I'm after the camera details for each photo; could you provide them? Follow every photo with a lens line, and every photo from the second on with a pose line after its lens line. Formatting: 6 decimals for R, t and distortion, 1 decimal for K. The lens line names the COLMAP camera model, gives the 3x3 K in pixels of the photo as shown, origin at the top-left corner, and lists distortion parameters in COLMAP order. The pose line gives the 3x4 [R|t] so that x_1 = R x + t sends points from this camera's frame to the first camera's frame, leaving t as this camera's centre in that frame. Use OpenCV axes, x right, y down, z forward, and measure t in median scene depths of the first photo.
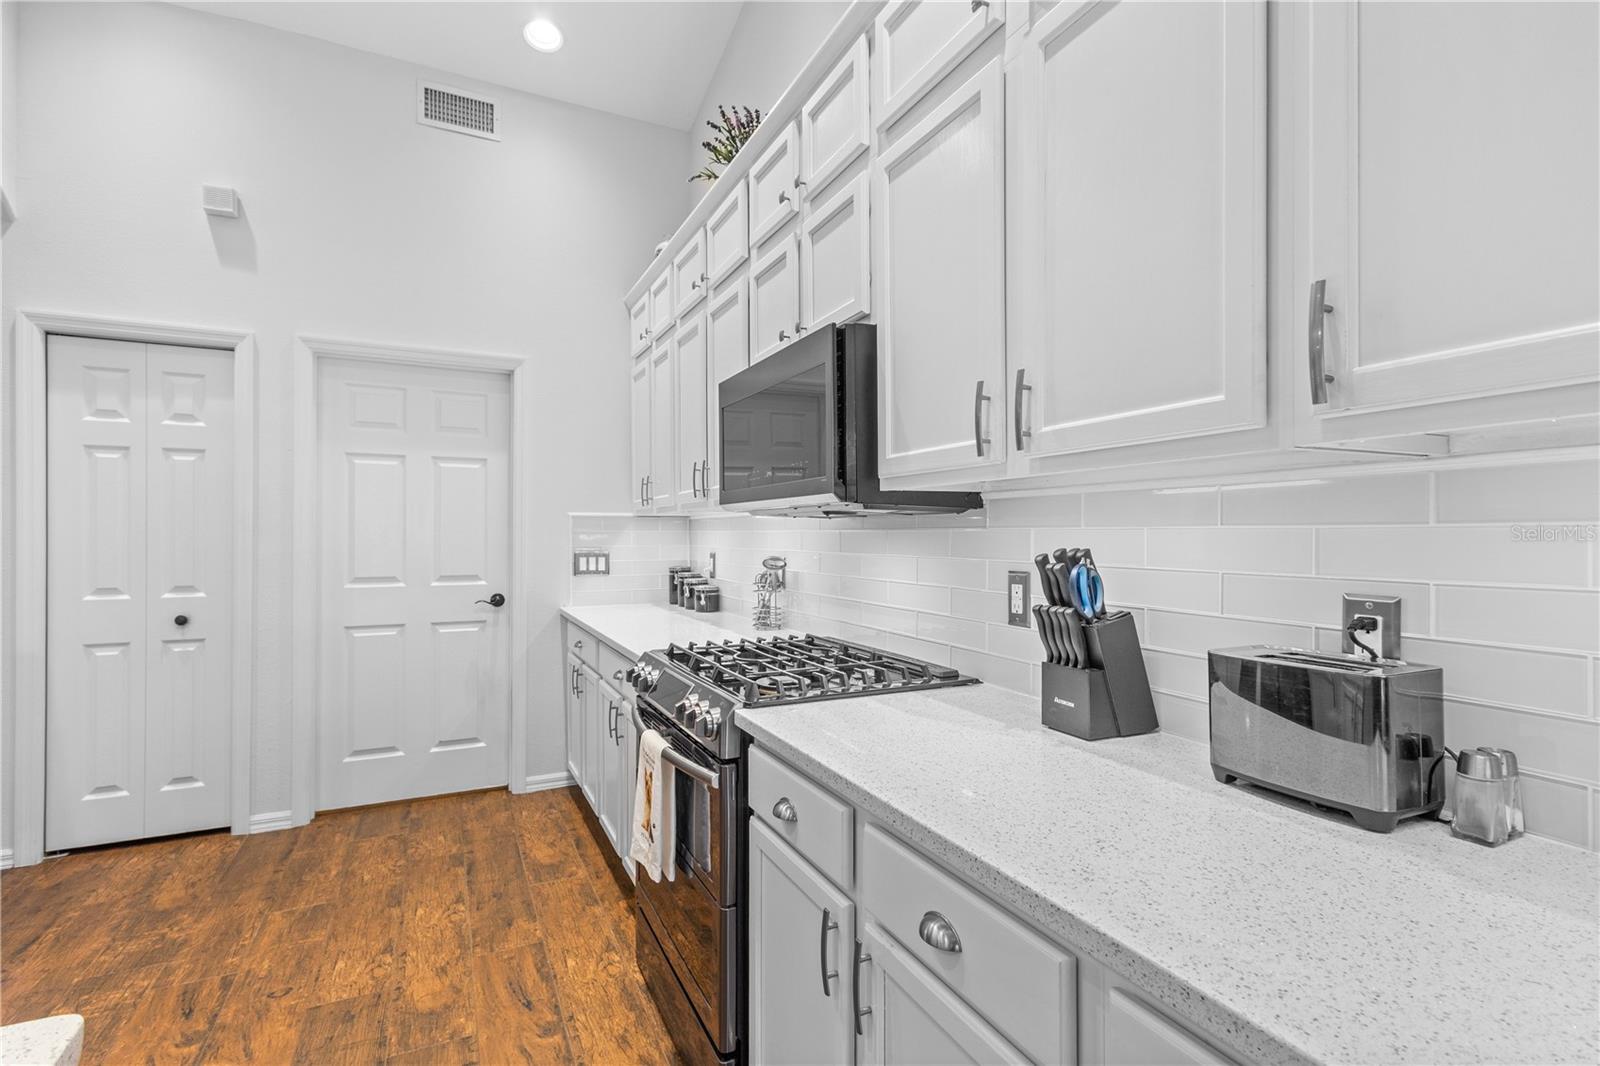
lens RADIAL K [[749.8, 0, 800.9], [0, 749.8, 532.8], [0, 0, 1]] dist [0.011386, -0.000600]
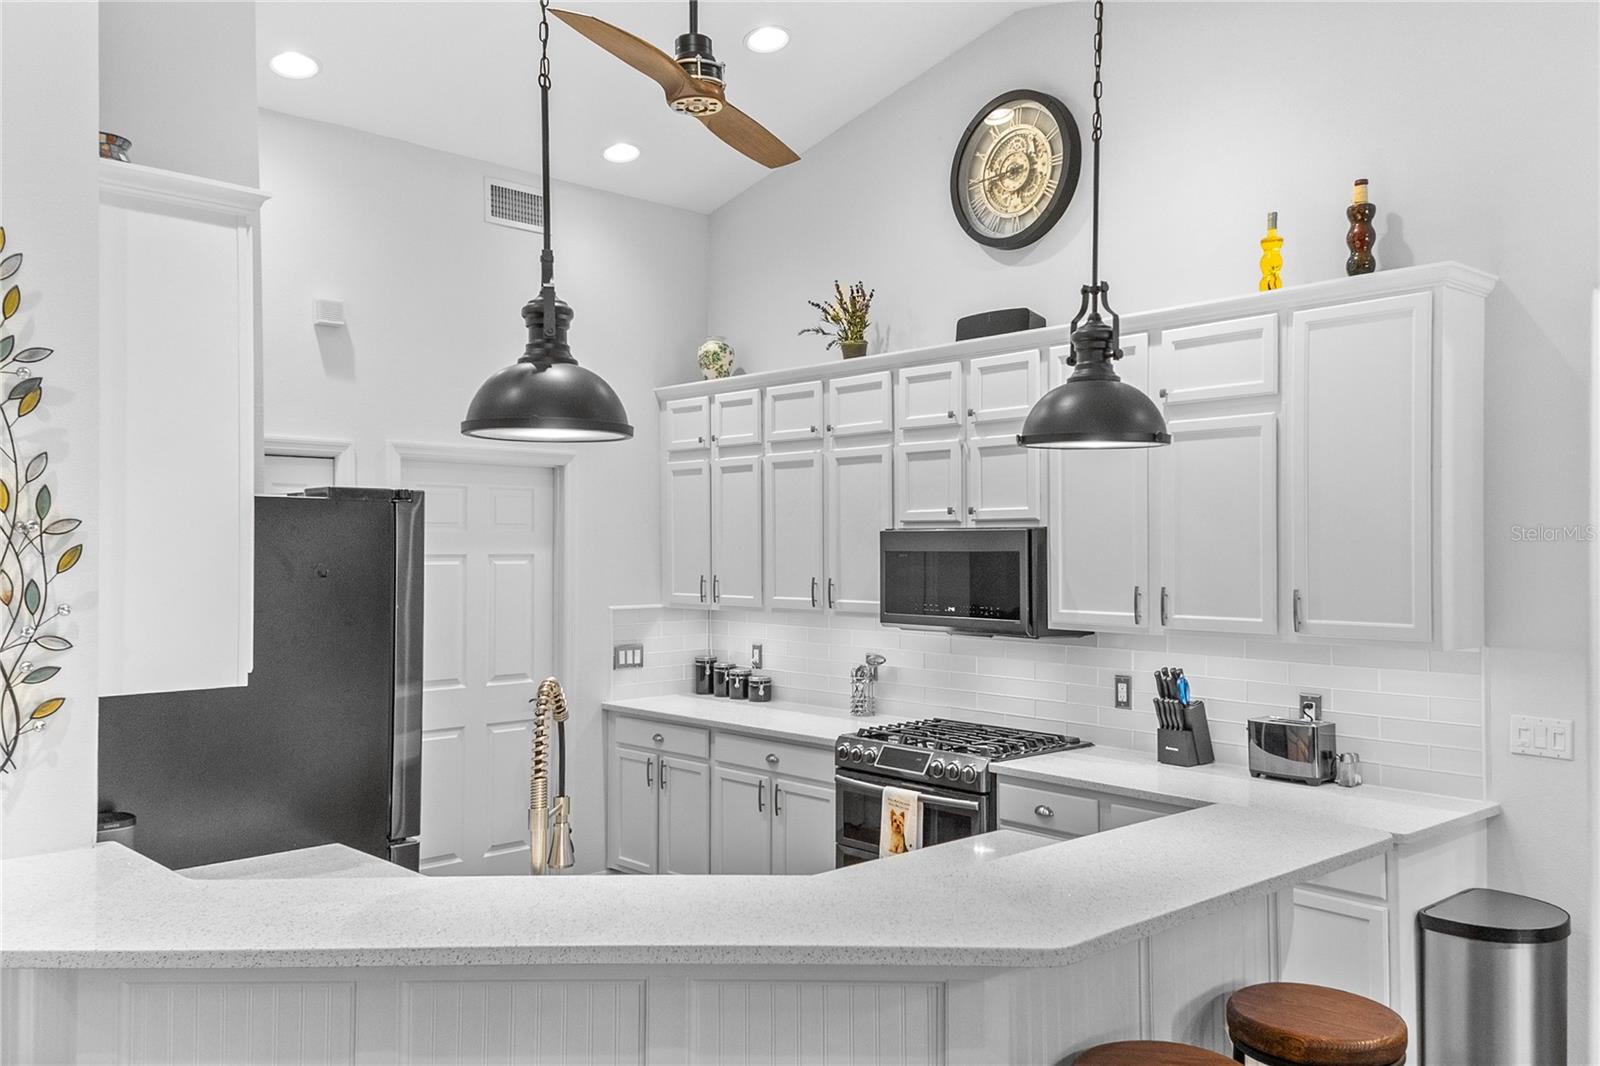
lens RADIAL K [[1283.7, 0, 804.8], [0, 1283.7, 541.3], [0, 0, 1]] dist [0.197496, -0.254101]
pose [[0.955319, 0.000454, 0.295575, -0.719230], [-0.000361, 1.000000, -0.000370, -0.142679], [-0.295575, 0.000247, 0.955319, -0.899222]]
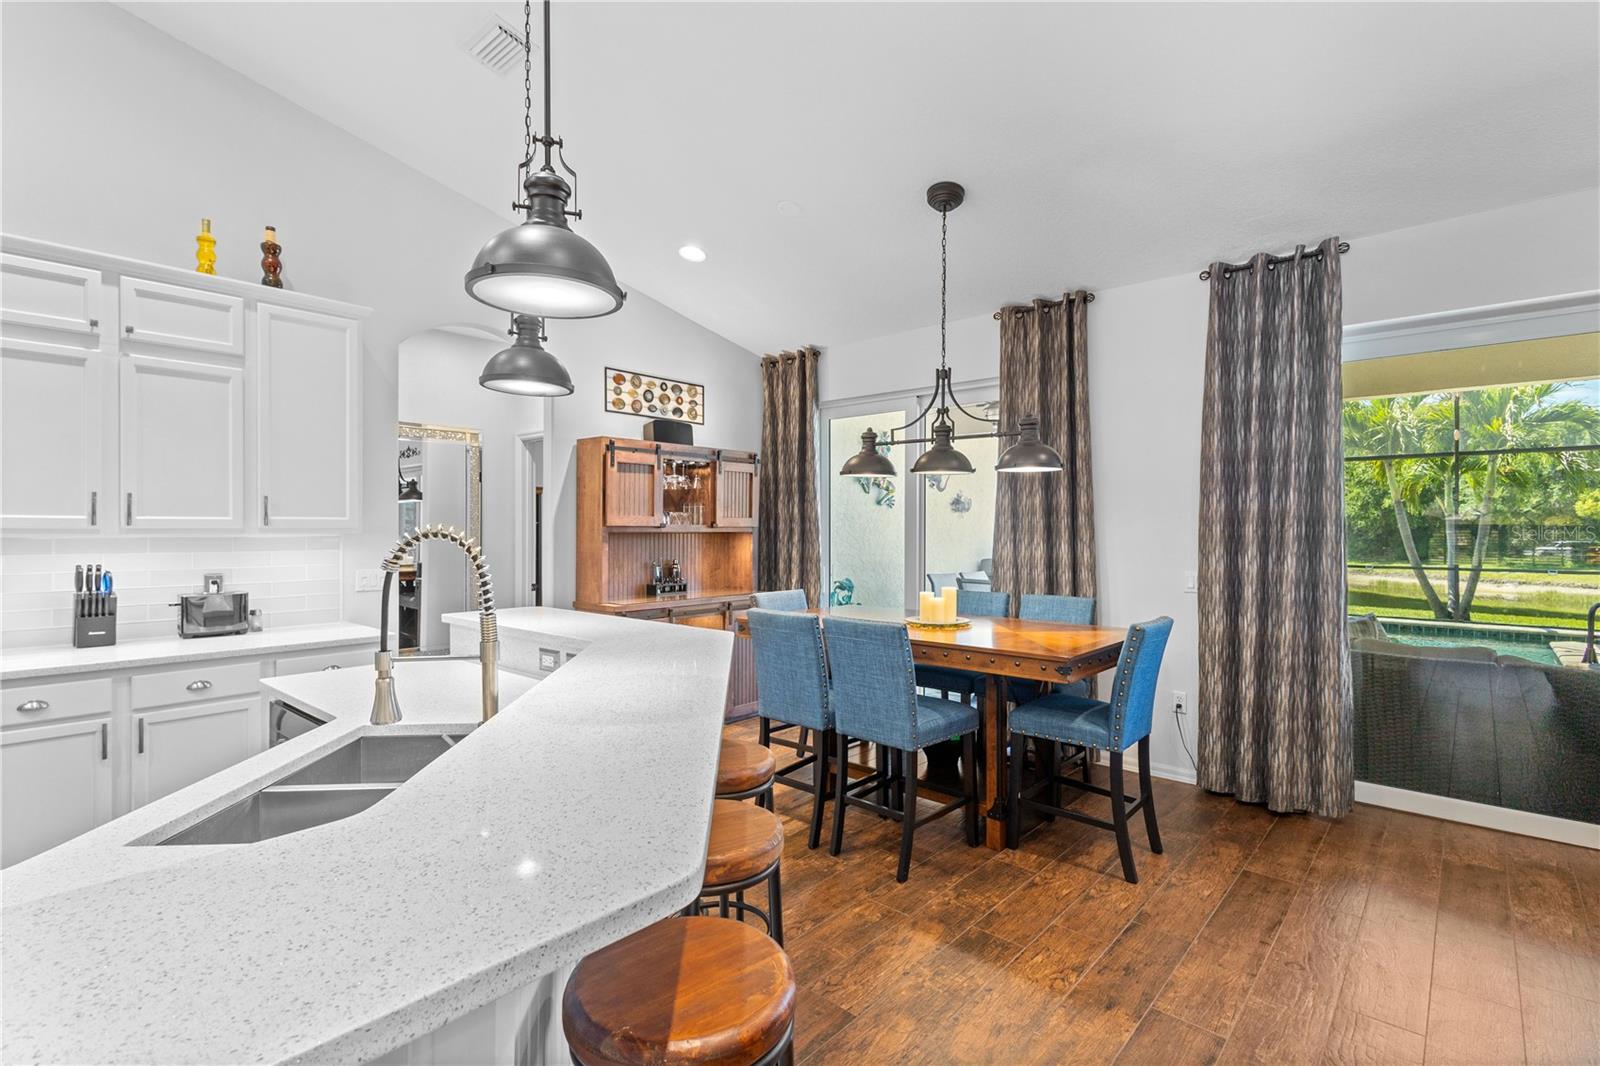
lens RADIAL K [[748.2, 0, 800.3], [0, 748.2, 530.4], [0, 0, 1]] dist [0.011996, -0.000309]
pose [[-0.385012, -0.007012, 0.922885, -1.193058], [-0.009647, 0.999947, 0.003573, -0.051724], [-0.922861, -0.007527, -0.385059, -0.035390]]
